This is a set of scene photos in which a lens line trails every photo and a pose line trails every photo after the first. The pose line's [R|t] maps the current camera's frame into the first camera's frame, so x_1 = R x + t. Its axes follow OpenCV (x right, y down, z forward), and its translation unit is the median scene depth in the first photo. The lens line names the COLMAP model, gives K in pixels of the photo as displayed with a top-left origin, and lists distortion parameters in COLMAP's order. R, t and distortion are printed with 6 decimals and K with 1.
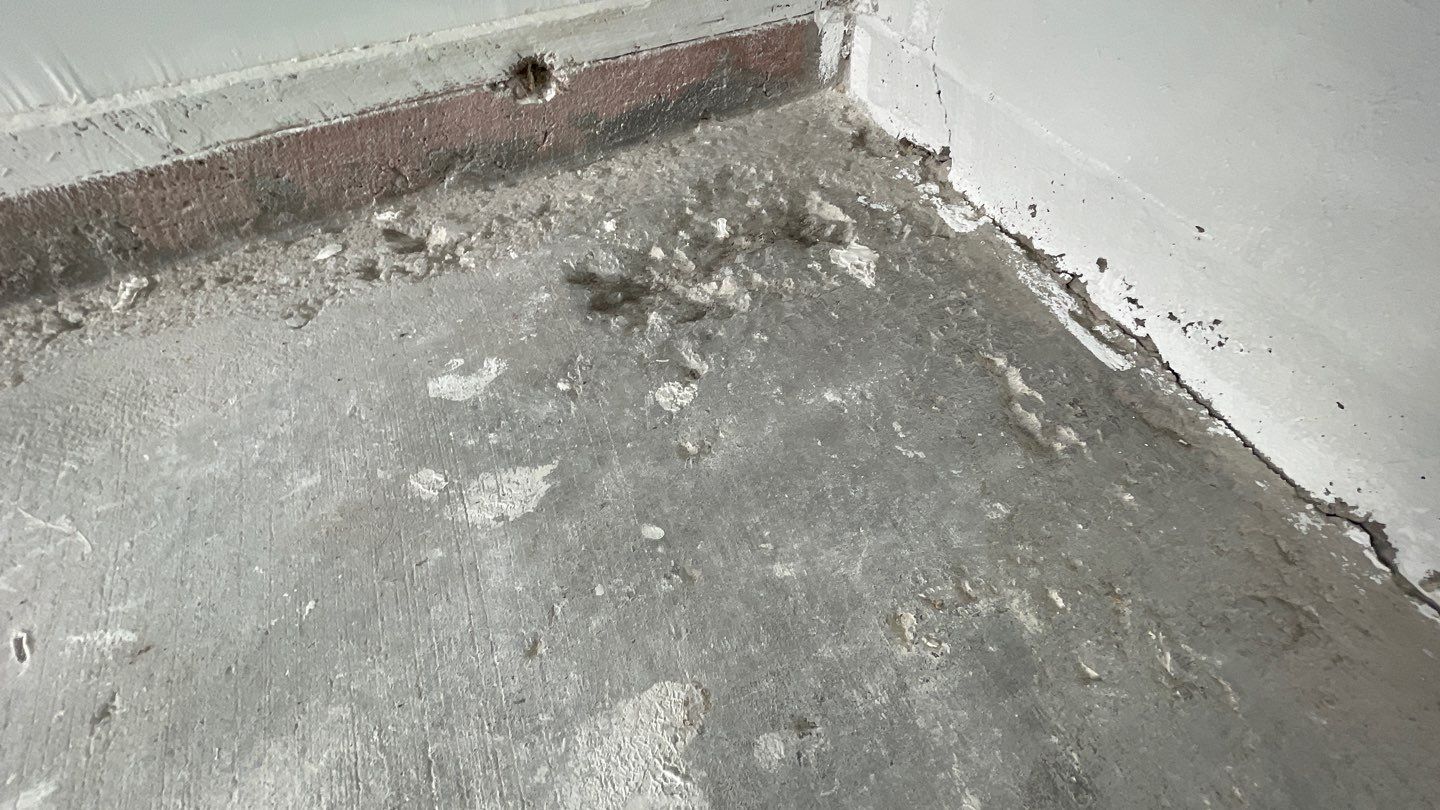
lens RADIAL K [[623.8, 0, 724.6], [0, 623.8, 405.2], [0, 0, 1]] dist [-0.003615, -0.000510]
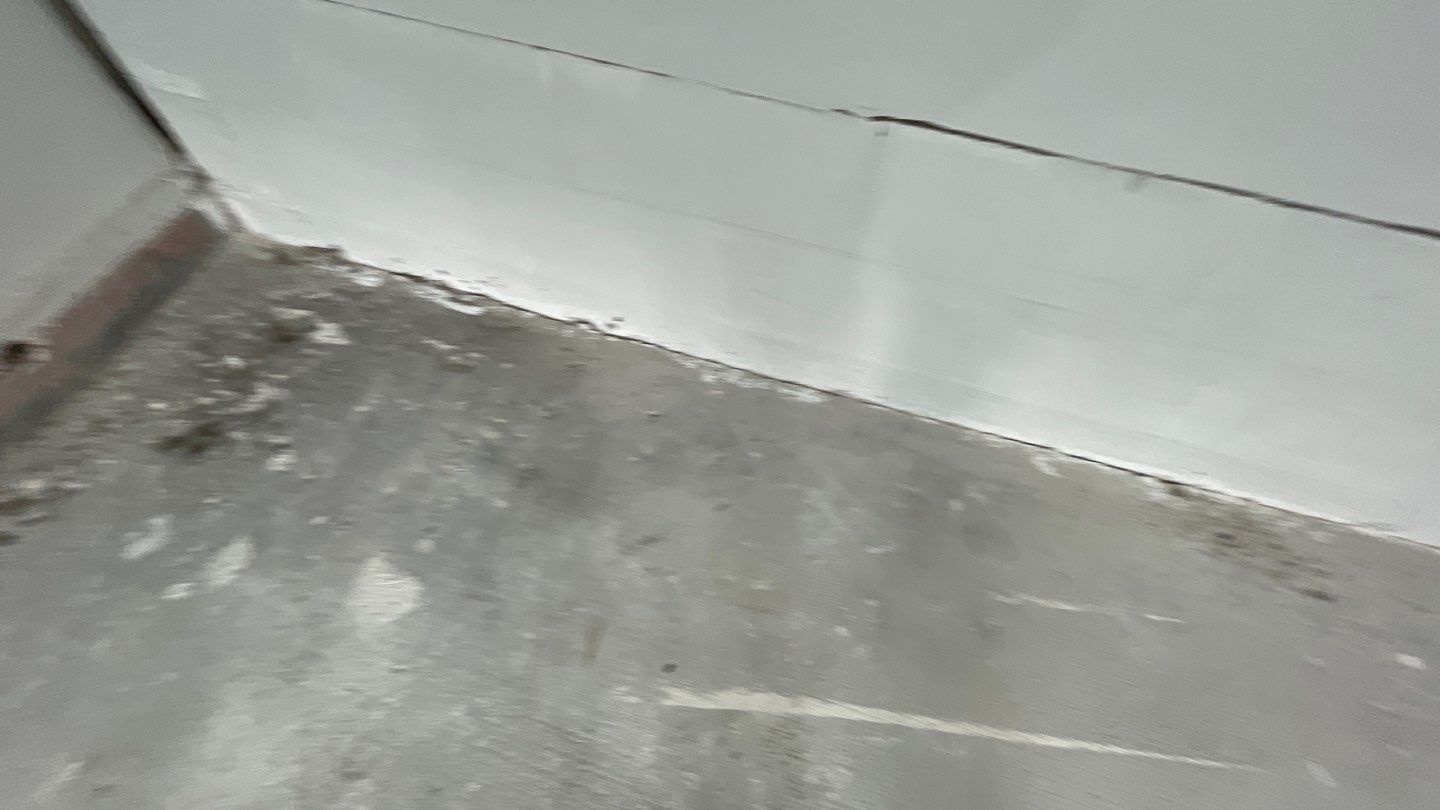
lens RADIAL K [[623.8, 0, 724.6], [0, 623.8, 405.2], [0, 0, 1]] dist [-0.003615, -0.000510]
pose [[0.665859, -0.607523, 0.433067, 0.078587], [0.558583, 0.790739, 0.250434, 0.103056], [-0.494587, 0.075150, 0.865873, -1.024602]]
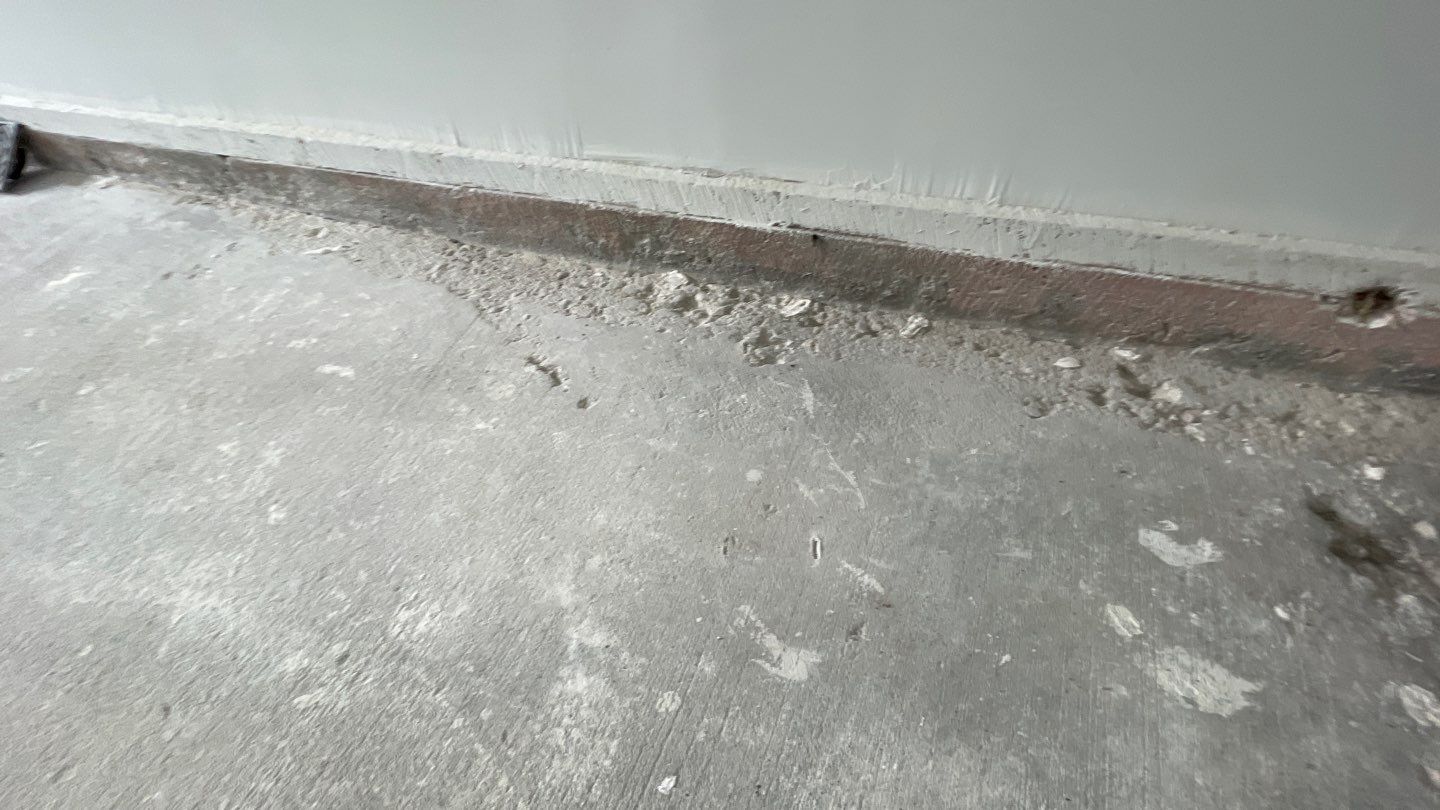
lens RADIAL K [[623.8, 0, 724.6], [0, 623.8, 405.2], [0, 0, 1]] dist [-0.003615, -0.000510]
pose [[0.701633, 0.487311, -0.519846, -0.465851], [-0.530310, 0.844408, 0.075805, 0.074530], [0.475903, 0.222492, 0.850890, -0.287366]]
